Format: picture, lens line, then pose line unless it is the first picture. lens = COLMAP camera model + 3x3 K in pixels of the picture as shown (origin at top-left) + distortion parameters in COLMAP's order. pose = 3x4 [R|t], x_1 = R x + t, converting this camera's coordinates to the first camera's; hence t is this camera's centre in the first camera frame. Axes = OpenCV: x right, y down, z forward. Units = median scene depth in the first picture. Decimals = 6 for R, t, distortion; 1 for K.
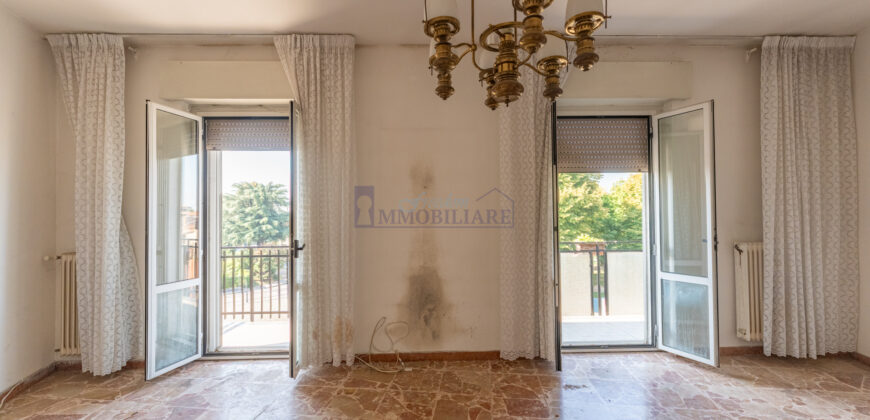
lens RADIAL K [[344.7, 0, 434.0], [0, 344.7, 209.6], [0, 0, 1]] dist [-0.000602, -0.000373]
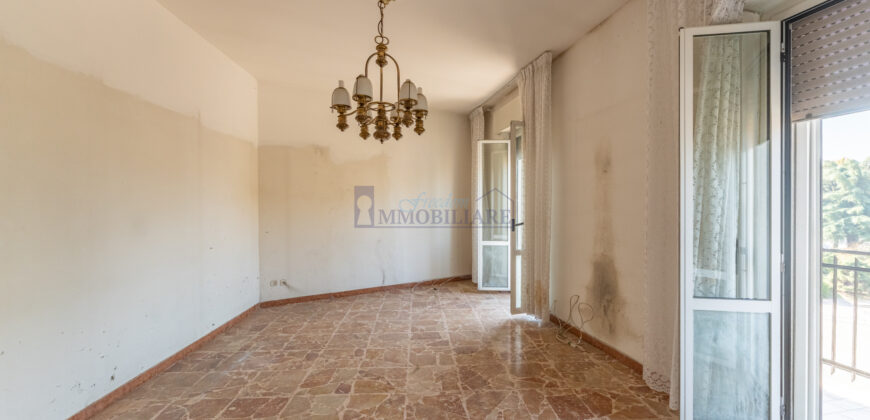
lens RADIAL K [[344.7, 0, 434.0], [0, 344.7, 209.6], [0, 0, 1]] dist [-0.000602, -0.000373]
pose [[0.186116, 0.015412, -0.982407, 0.874193], [0.019354, 0.999625, 0.019349, 0.013038], [0.982337, -0.022615, 0.185748, 0.379898]]
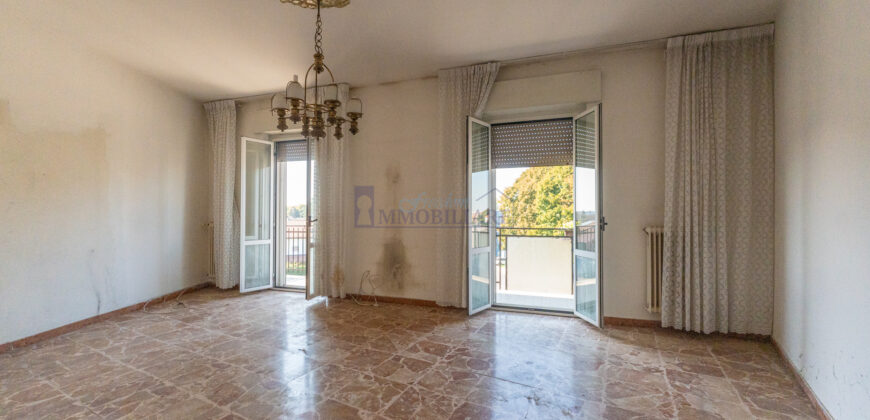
lens RADIAL K [[344.7, 0, 434.0], [0, 344.7, 209.6], [0, 0, 1]] dist [-0.000602, -0.000373]
pose [[0.938191, 0.006959, -0.346048, 0.659365], [-0.004274, 0.999955, 0.008522, 0.038105], [0.346092, -0.006516, 0.938178, -0.299406]]
